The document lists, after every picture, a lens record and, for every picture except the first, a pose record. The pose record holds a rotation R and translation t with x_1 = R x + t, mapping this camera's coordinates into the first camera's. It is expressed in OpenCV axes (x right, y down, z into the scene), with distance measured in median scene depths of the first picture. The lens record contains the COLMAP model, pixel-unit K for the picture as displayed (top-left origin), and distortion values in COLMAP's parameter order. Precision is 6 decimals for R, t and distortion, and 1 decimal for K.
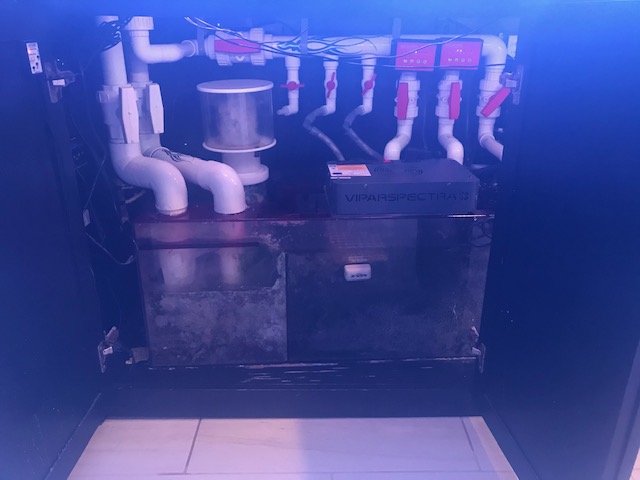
lens RADIAL K [[547.2, 0, 320.5], [0, 547.2, 221.9], [0, 0, 1]] dist [0.000828, -0.003011]
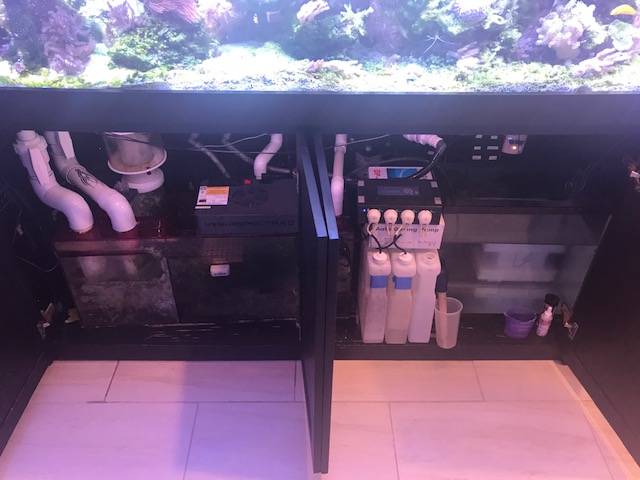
lens RADIAL K [[547.2, 0, 320.5], [0, 547.2, 221.9], [0, 0, 1]] dist [0.000828, -0.003011]
pose [[0.999962, 0.008576, 0.001477, 0.318440], [-0.008646, 0.959907, 0.280184, -0.416222], [0.000985, -0.280186, 0.959945, -0.303959]]
